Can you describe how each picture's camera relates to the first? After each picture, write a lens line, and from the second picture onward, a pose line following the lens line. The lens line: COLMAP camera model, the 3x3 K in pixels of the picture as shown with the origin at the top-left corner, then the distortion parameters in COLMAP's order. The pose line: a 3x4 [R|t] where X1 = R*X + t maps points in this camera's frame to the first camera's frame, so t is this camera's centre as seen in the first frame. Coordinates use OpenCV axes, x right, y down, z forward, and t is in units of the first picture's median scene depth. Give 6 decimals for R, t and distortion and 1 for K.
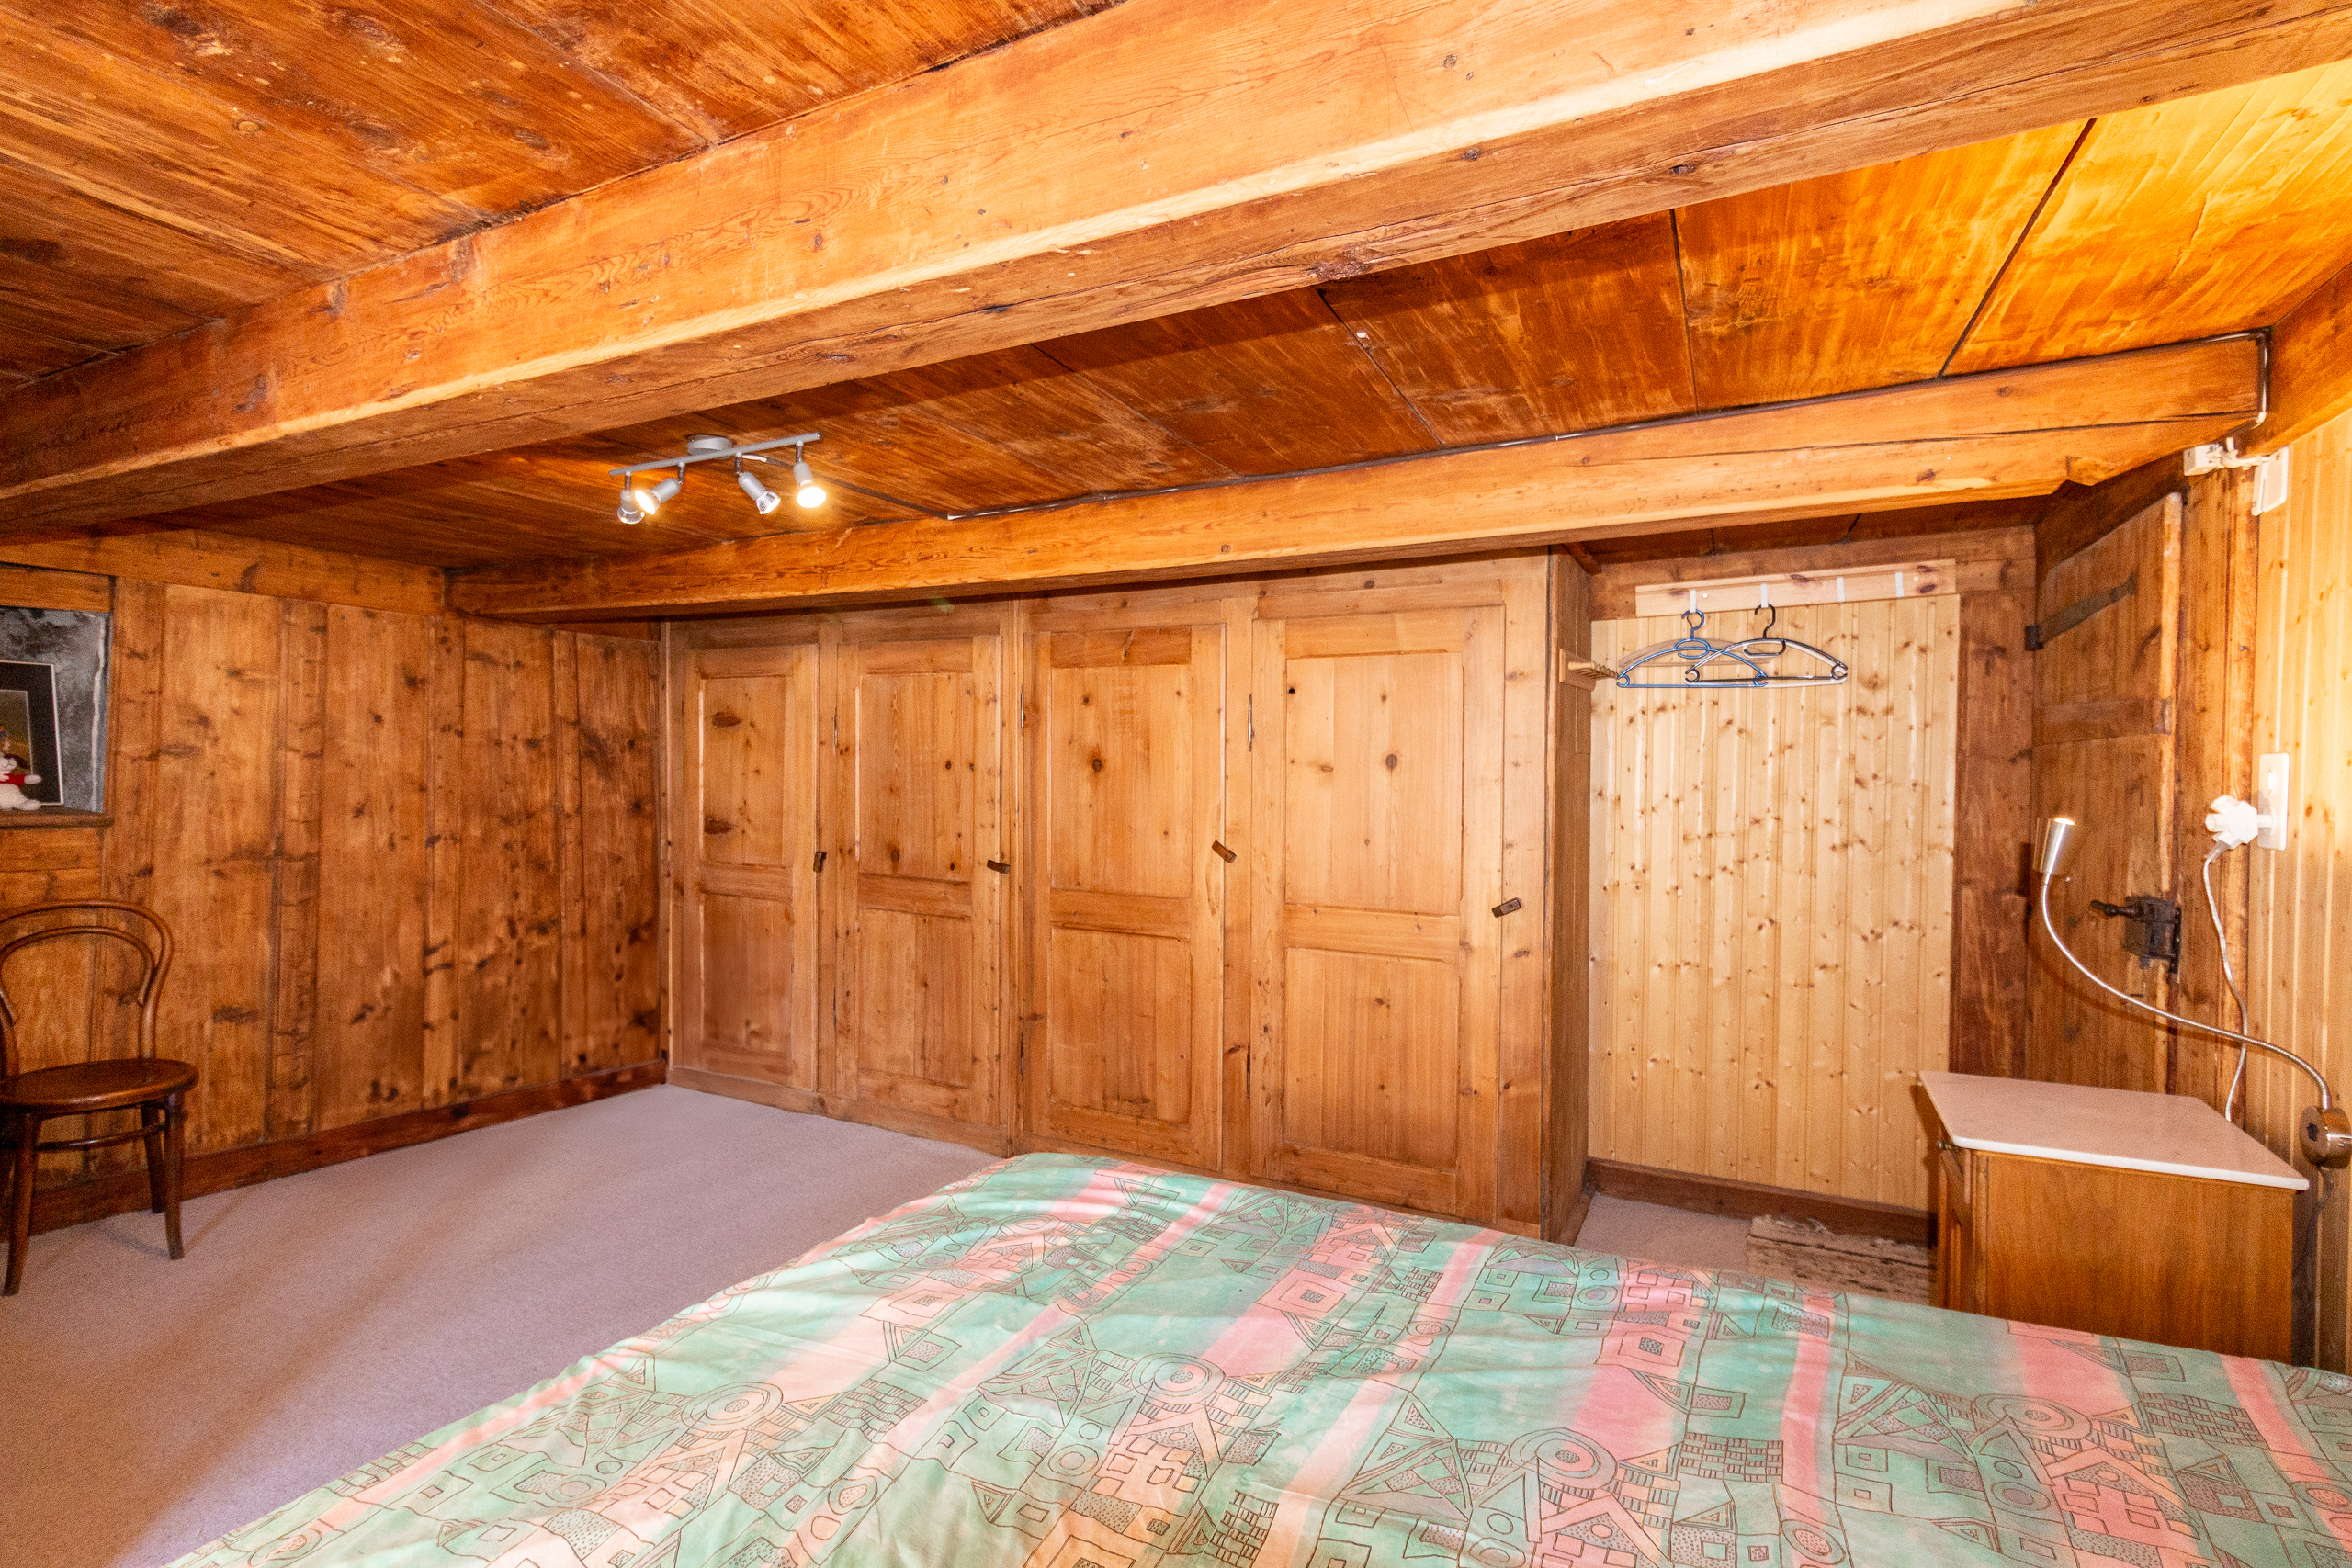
lens RADIAL K [[1077.1, 0, 1176.0], [0, 1077.1, 784.0], [0, 0, 1]] dist [0.003874, 0.000385]
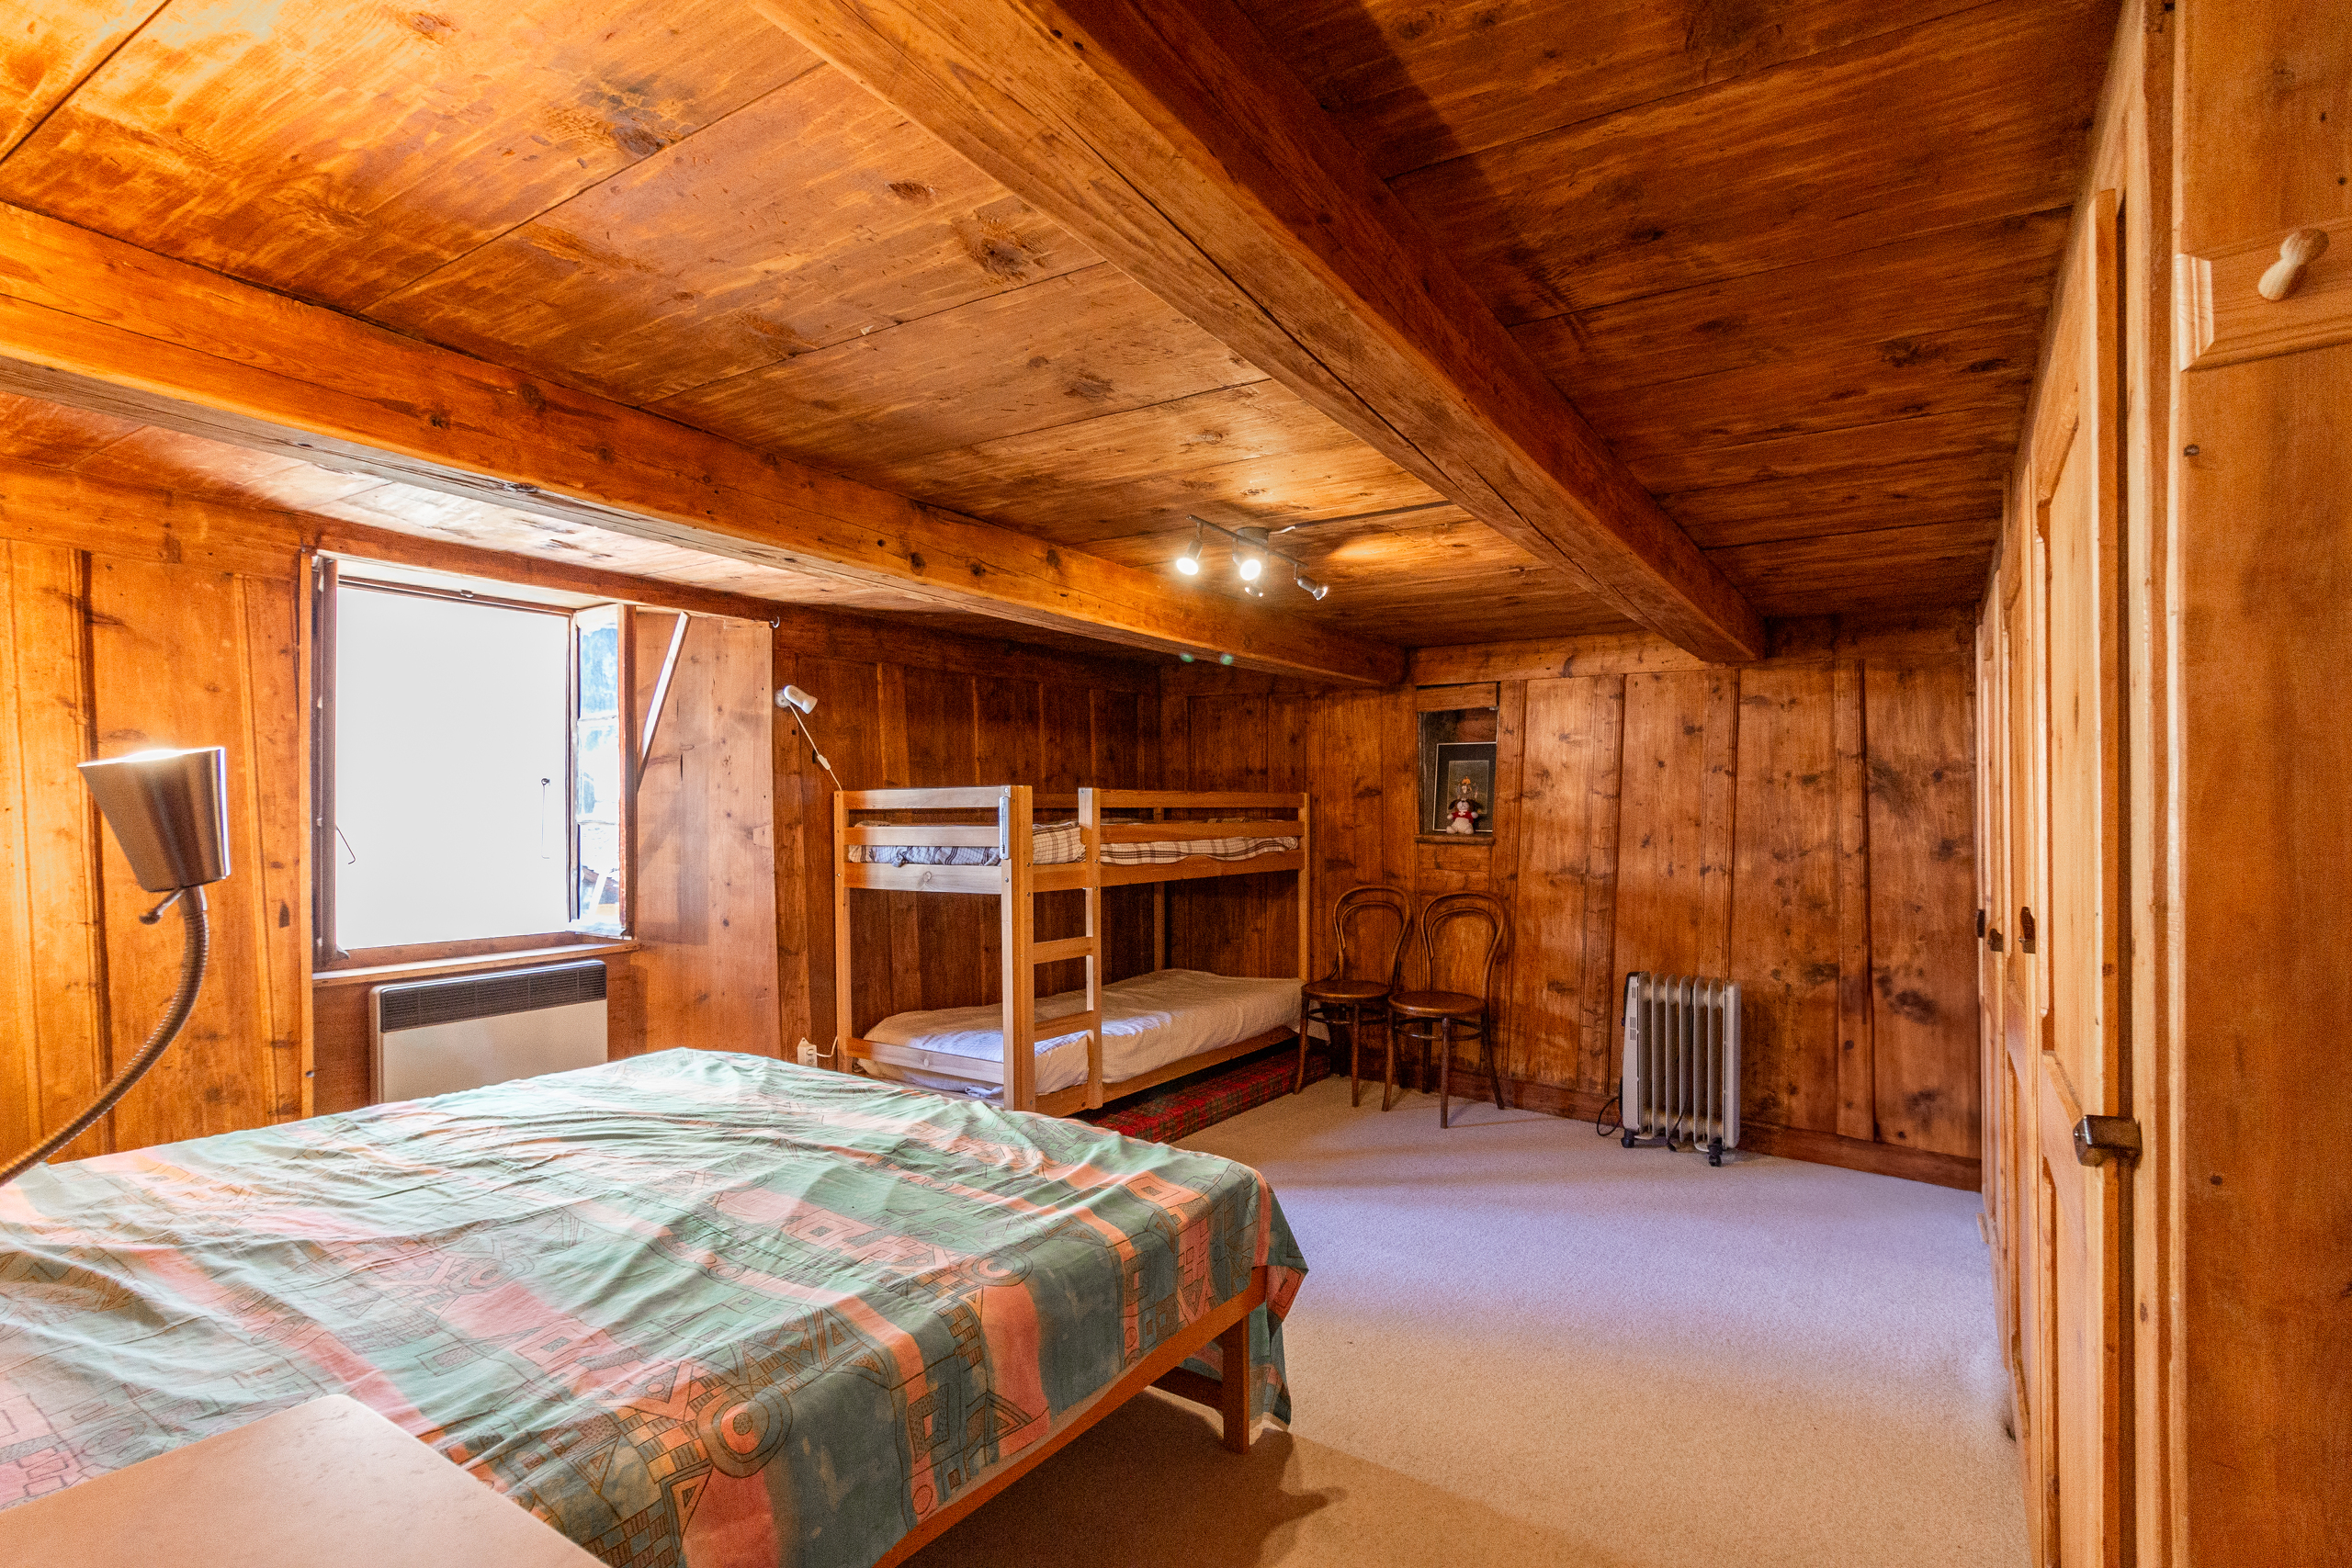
lens RADIAL K [[1065.3, 0, 1176.0], [0, 1065.3, 784.0], [0, 0, 1]] dist [0.001018, 0.000060]
pose [[-0.056852, -0.044895, -0.997373, 0.443604], [-0.022014, 0.998802, -0.043704, 0.023288], [0.998140, 0.019471, -0.057772, 0.521412]]
